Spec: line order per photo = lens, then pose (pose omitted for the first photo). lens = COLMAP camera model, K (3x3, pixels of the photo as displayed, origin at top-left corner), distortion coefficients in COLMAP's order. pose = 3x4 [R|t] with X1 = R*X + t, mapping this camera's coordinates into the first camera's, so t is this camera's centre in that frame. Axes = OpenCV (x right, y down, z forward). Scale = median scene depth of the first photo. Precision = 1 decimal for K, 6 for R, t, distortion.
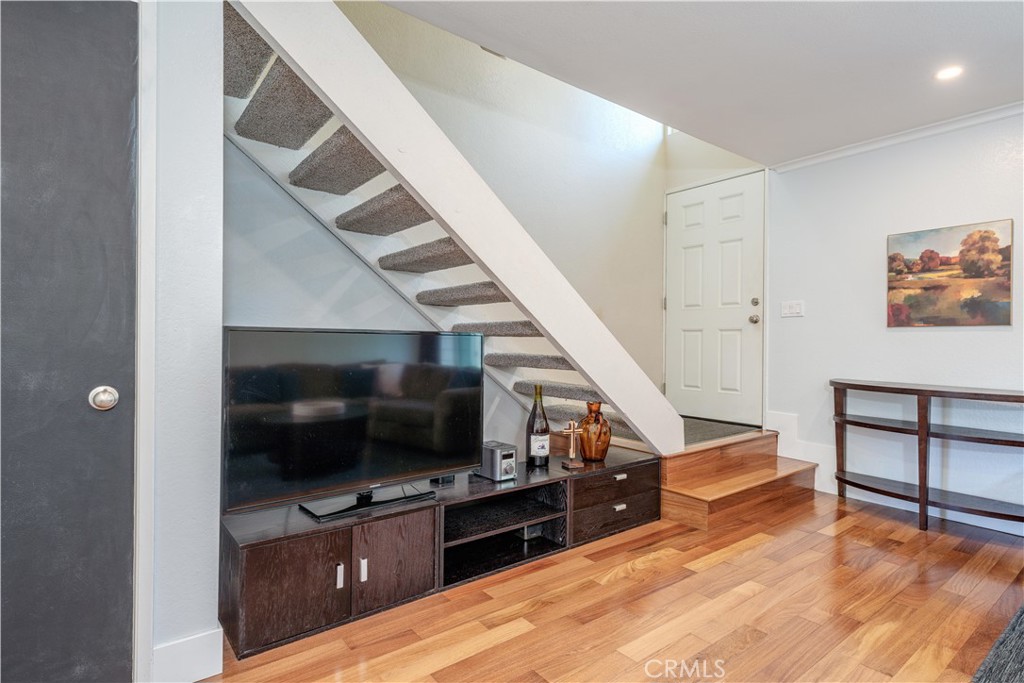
lens RADIAL K [[517.5, 0, 512.0], [0, 517.5, 341.5], [0, 0, 1]] dist [0.001534, -0.000038]
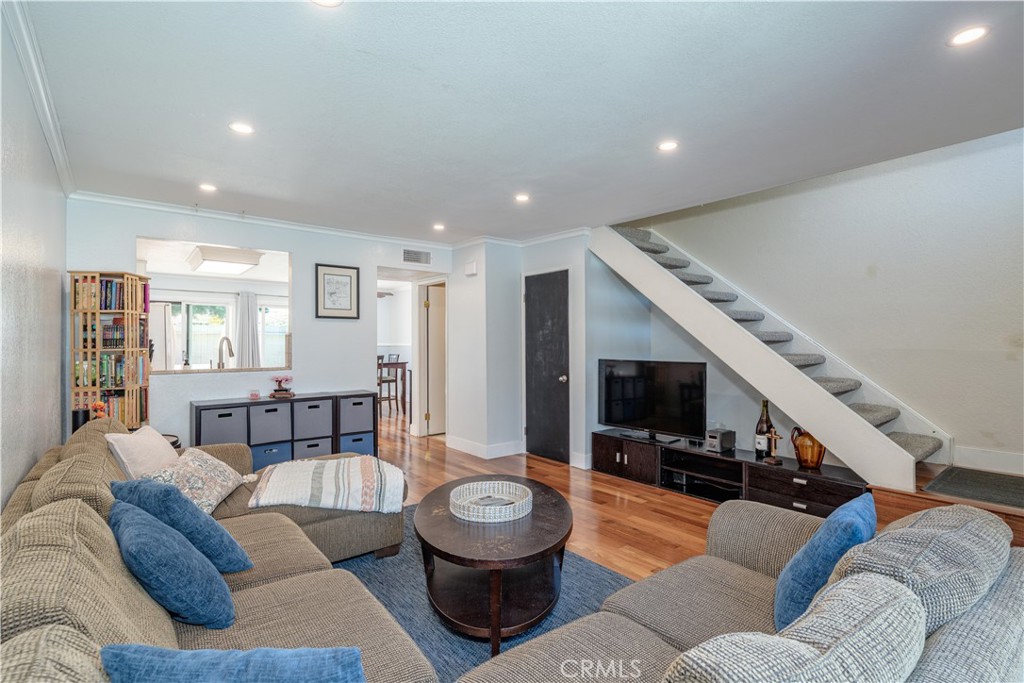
lens RADIAL K [[488.7, 0, 509.5], [0, 488.7, 346.4], [0, 0, 1]] dist [0.002272, -0.000213]
pose [[0.004025, -0.003494, -0.999986, 1.352511], [0.003430, 0.999988, -0.003481, -0.057245], [0.999986, -0.003415, 0.004037, 0.297065]]
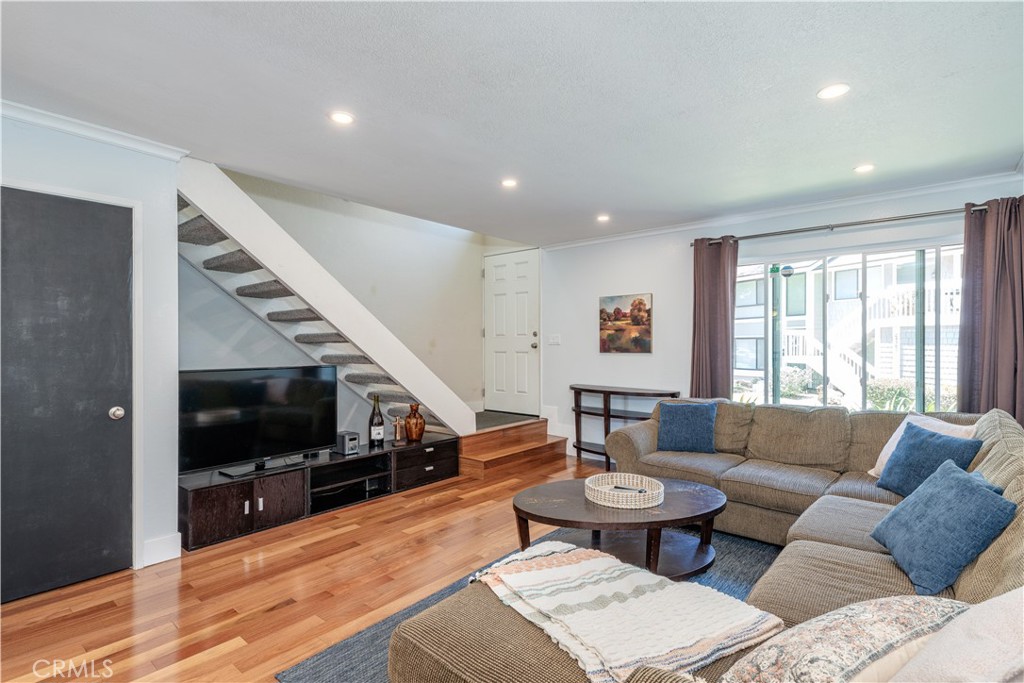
lens RADIAL K [[488.7, 0, 509.5], [0, 488.7, 346.4], [0, 0, 1]] dist [0.002272, -0.000213]
pose [[0.978065, -0.010633, 0.208028, 0.138160], [0.010061, 0.999942, 0.003807, -0.066523], [-0.208056, -0.001630, 0.978116, -0.551131]]
